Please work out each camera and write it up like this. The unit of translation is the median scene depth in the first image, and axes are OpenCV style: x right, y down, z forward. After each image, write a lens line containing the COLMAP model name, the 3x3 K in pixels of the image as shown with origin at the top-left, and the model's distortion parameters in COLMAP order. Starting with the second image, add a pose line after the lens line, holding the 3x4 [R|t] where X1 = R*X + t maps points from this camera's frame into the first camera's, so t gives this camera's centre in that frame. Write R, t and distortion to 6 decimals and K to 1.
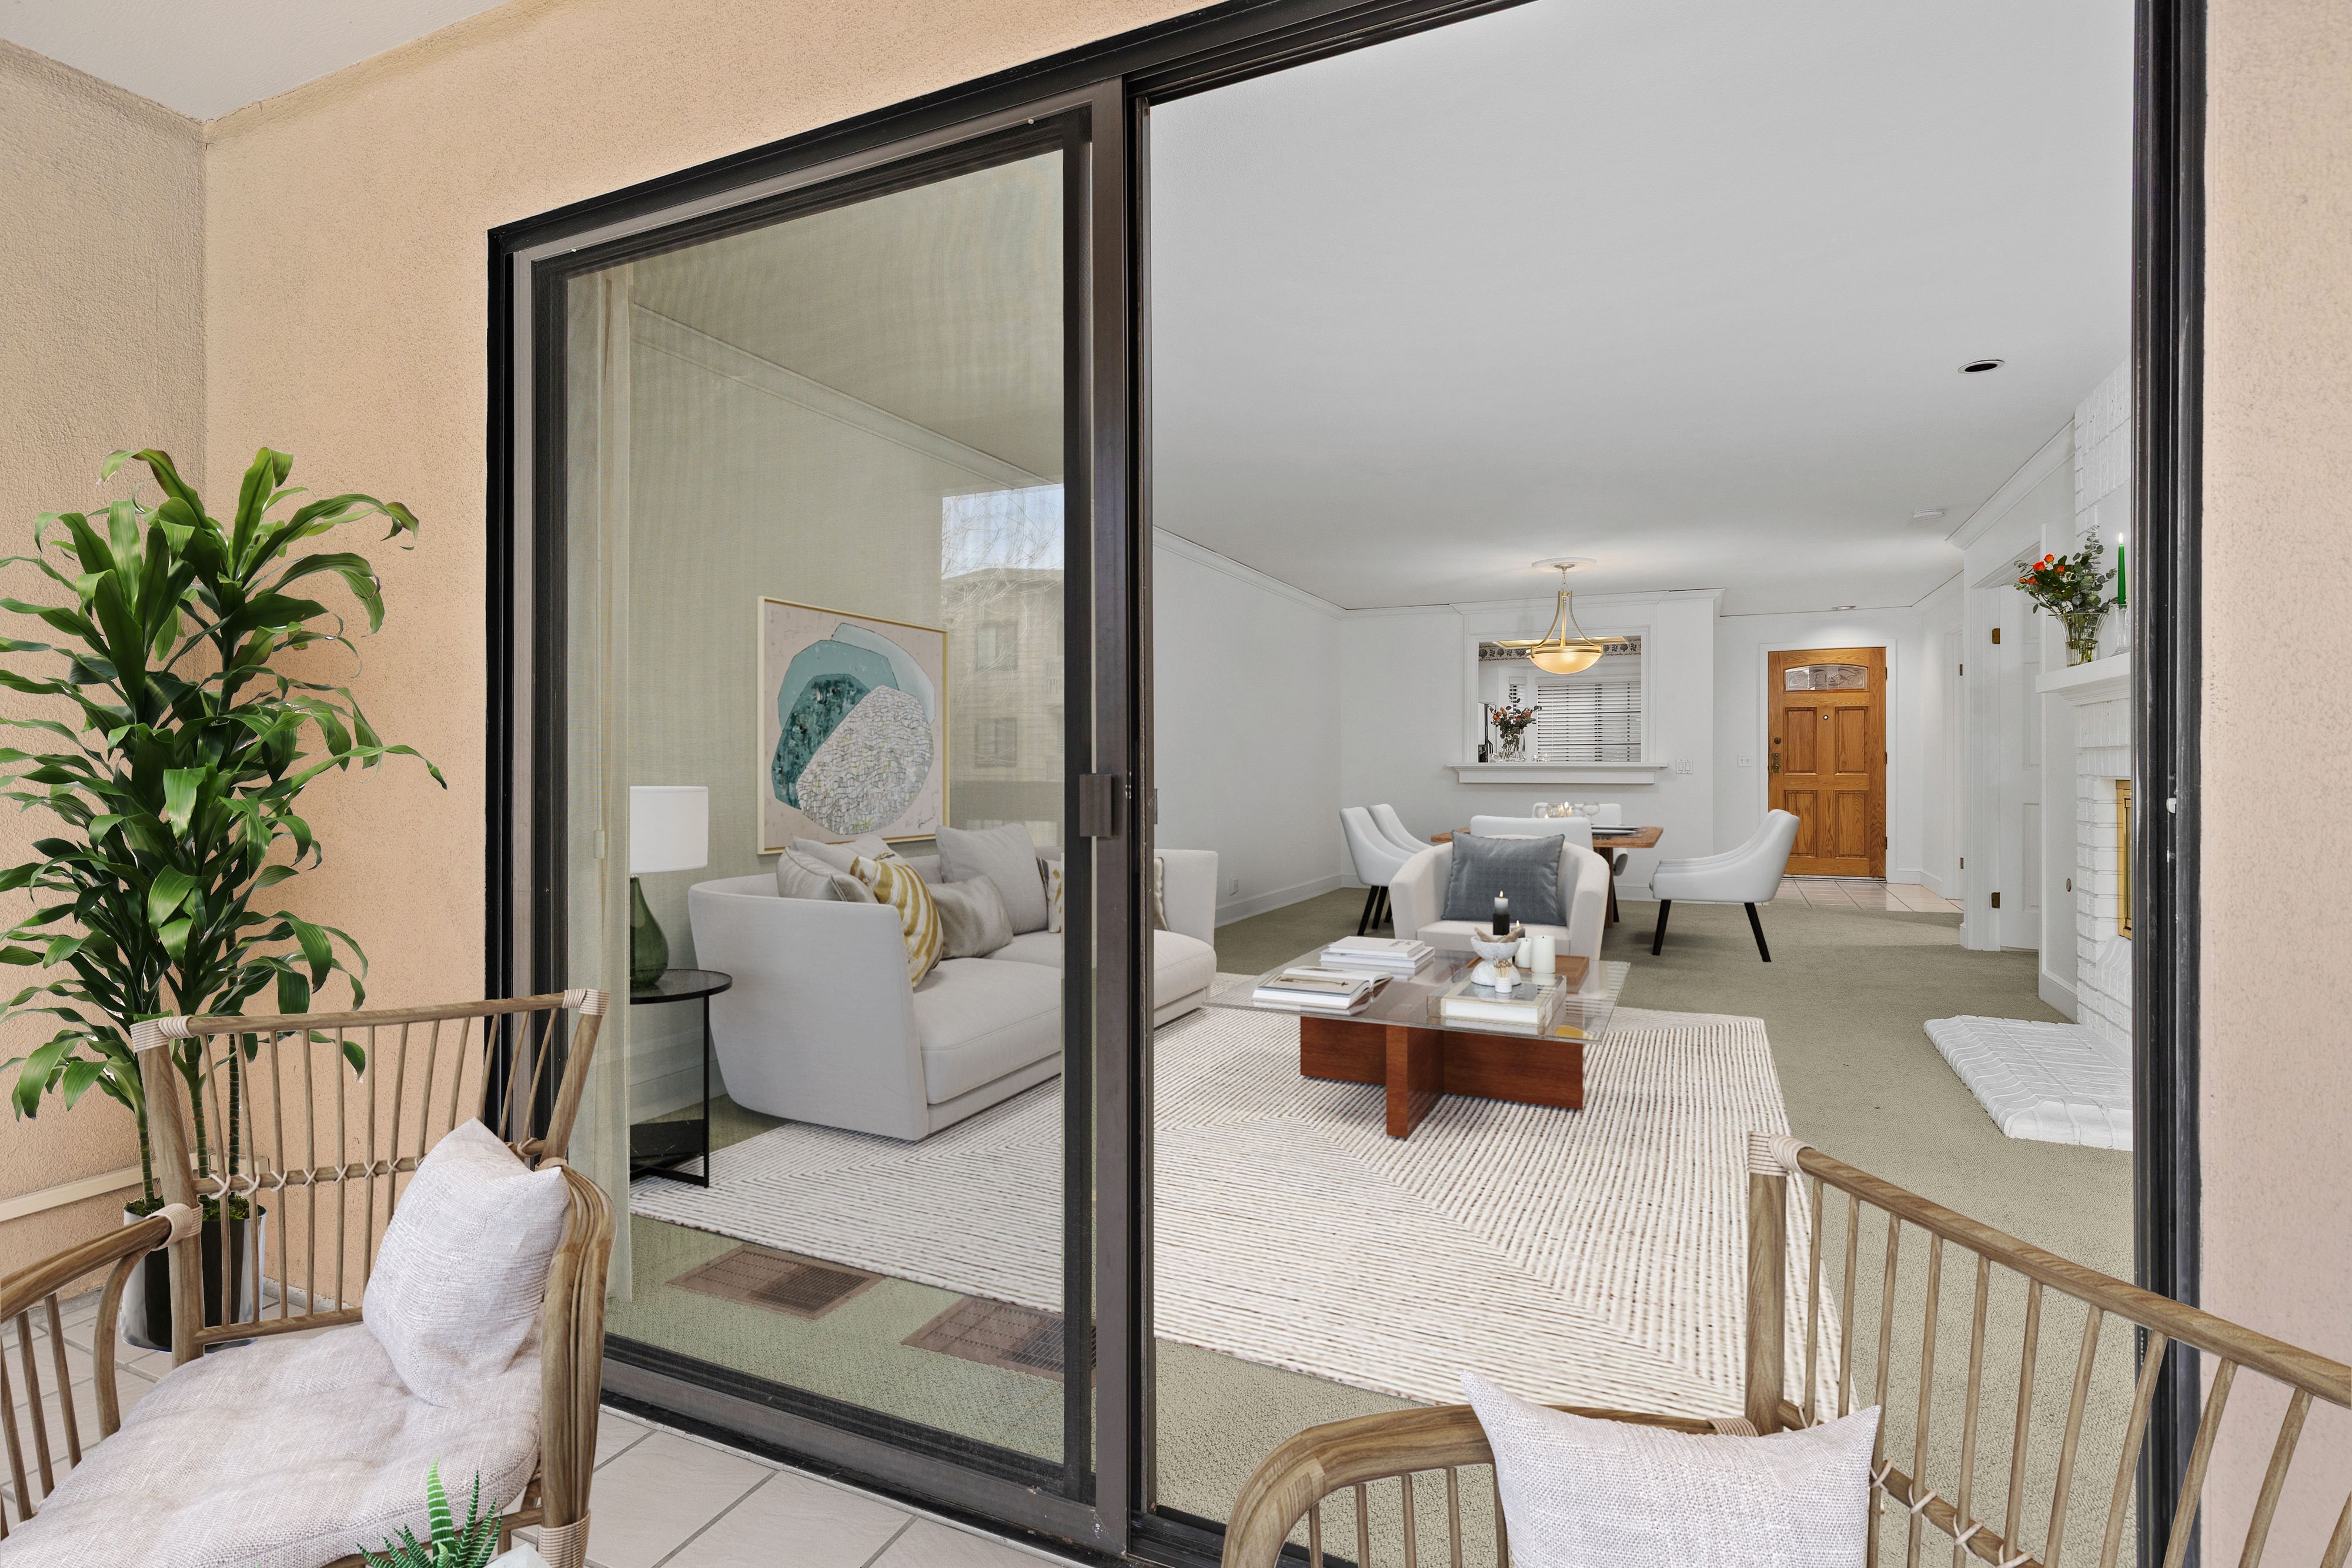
lens RADIAL K [[1156.9, 0, 1169.8], [0, 1156.9, 774.9], [0, 0, 1]] dist [-0.008977, 0.000213]
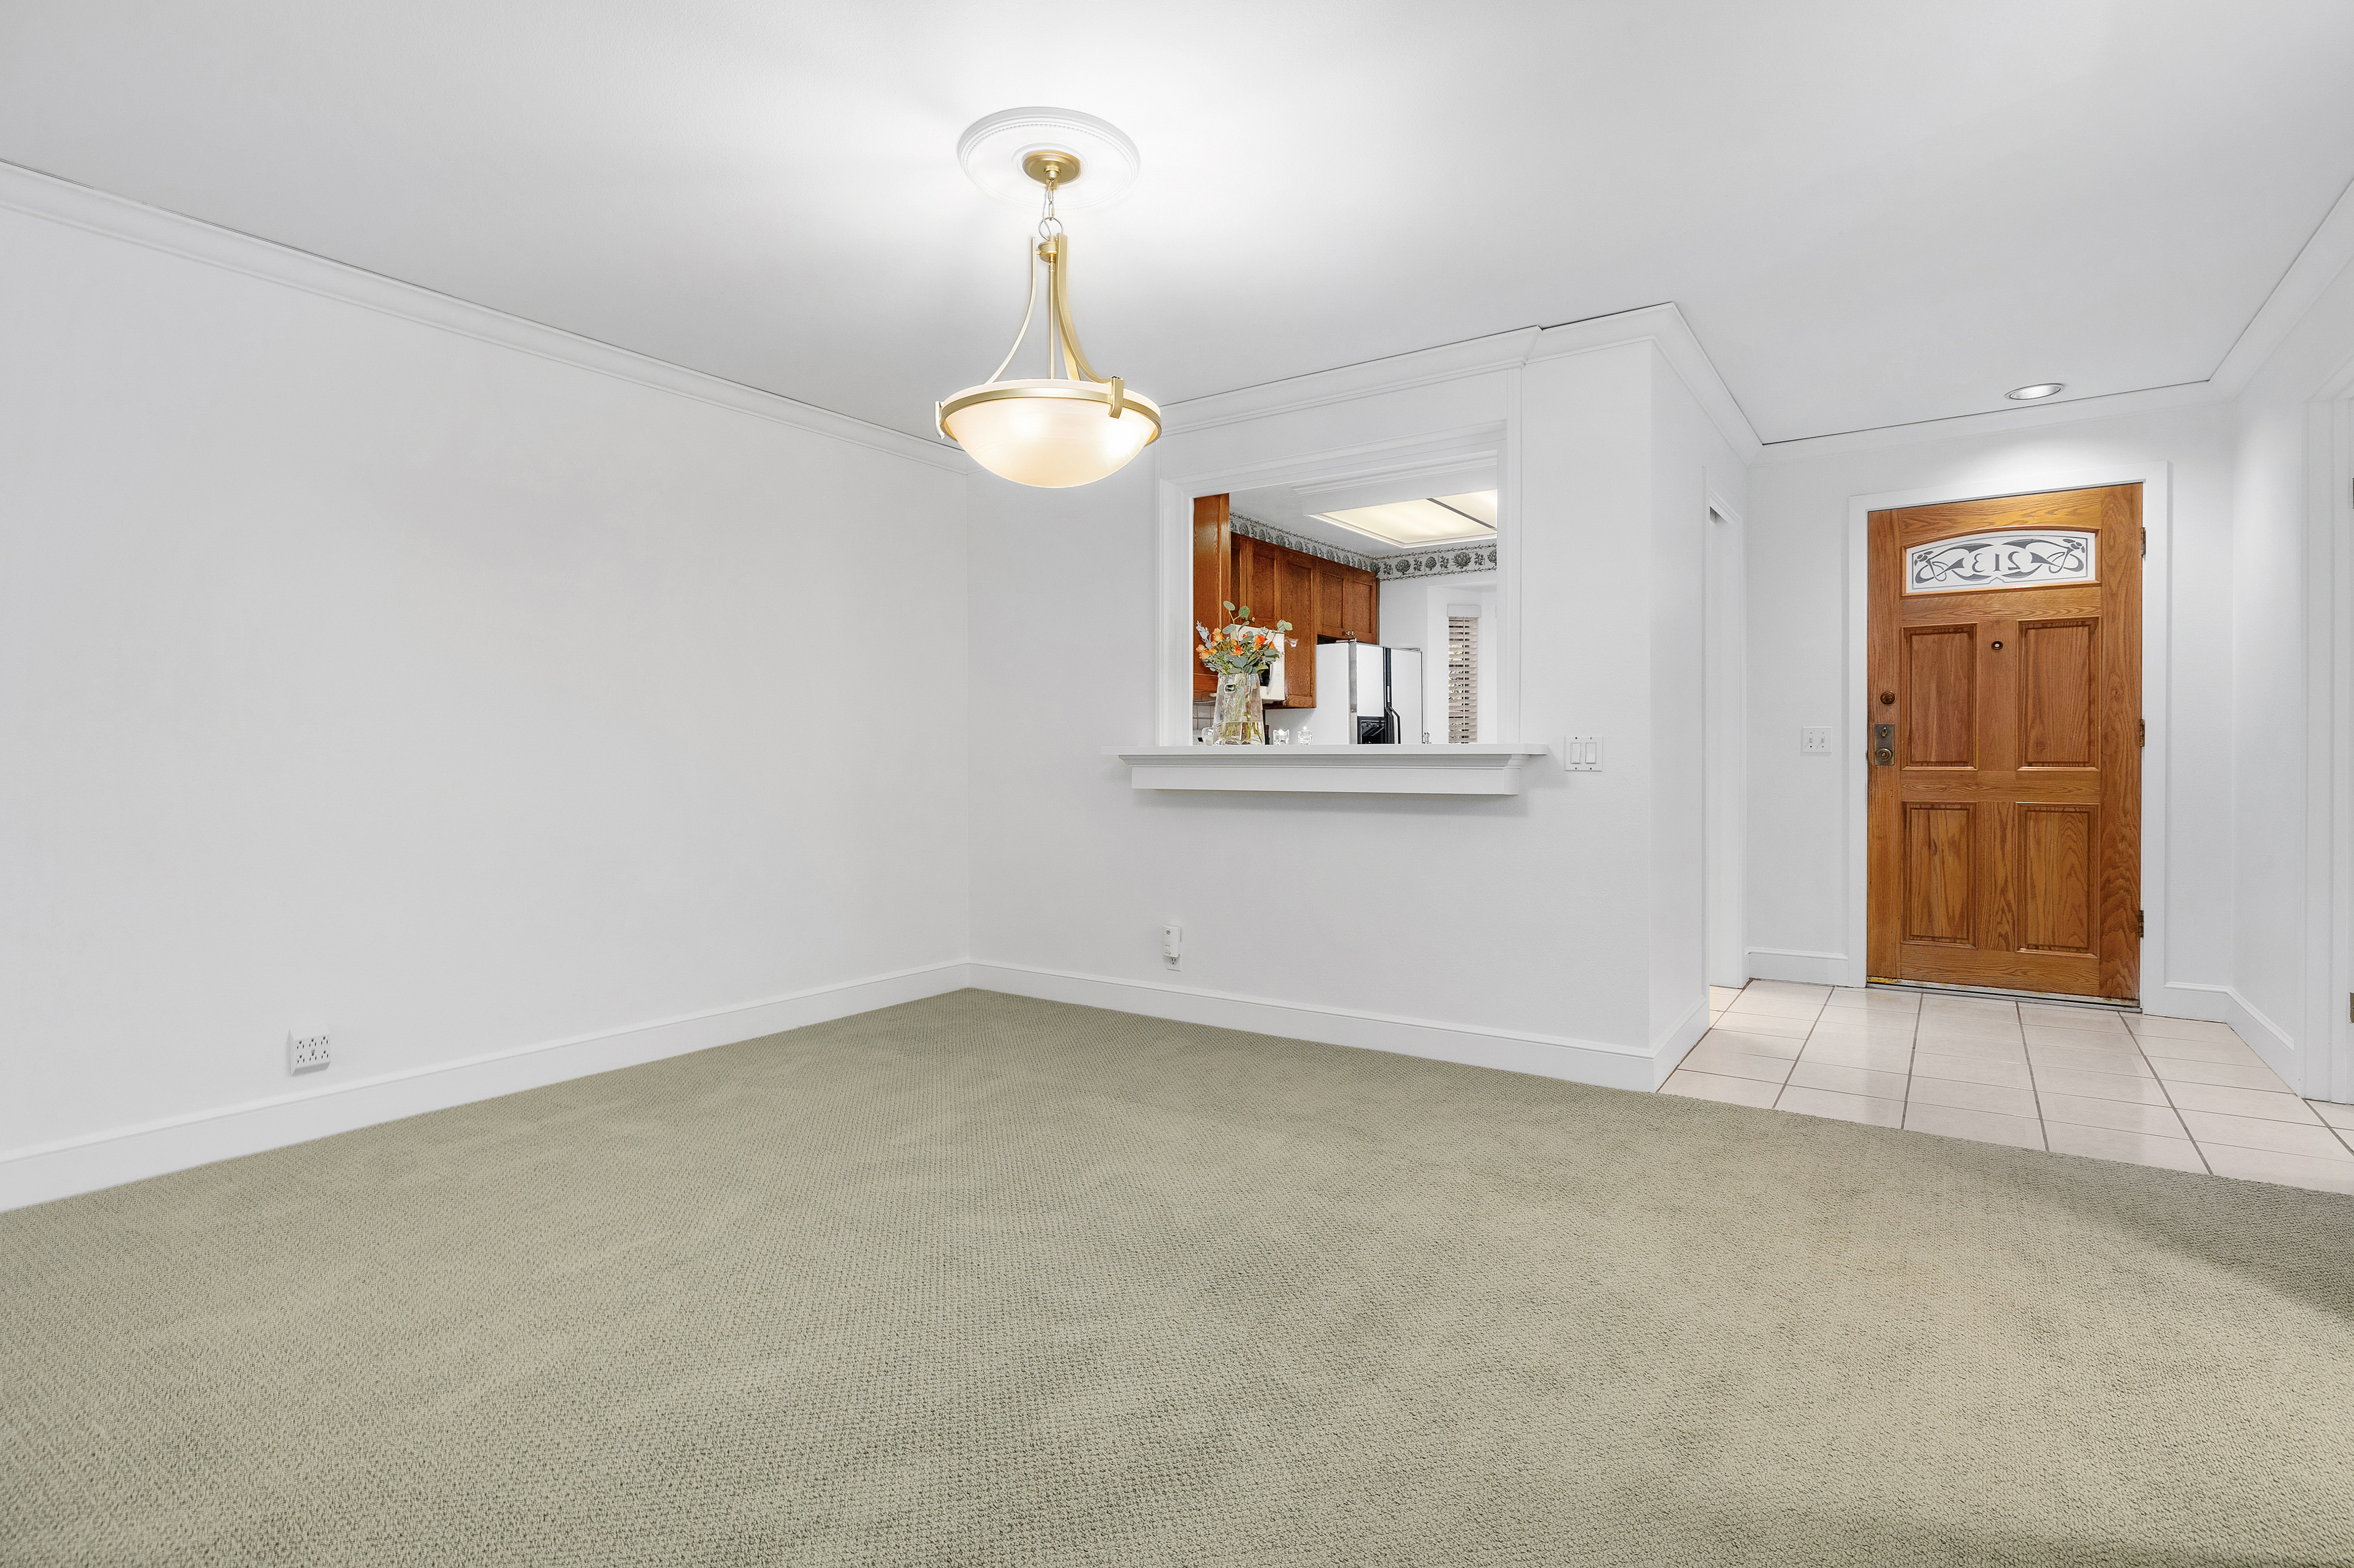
lens RADIAL K [[1157.8, 0, 1174.8], [0, 1157.8, 774.3], [0, 0, 1]] dist [-0.008977, 0.000213]
pose [[0.987692, 0.000319, -0.156410, 0.317134], [0.001312, 0.999946, 0.010326, -0.003762], [0.156405, -0.010404, 0.987638, 0.494697]]
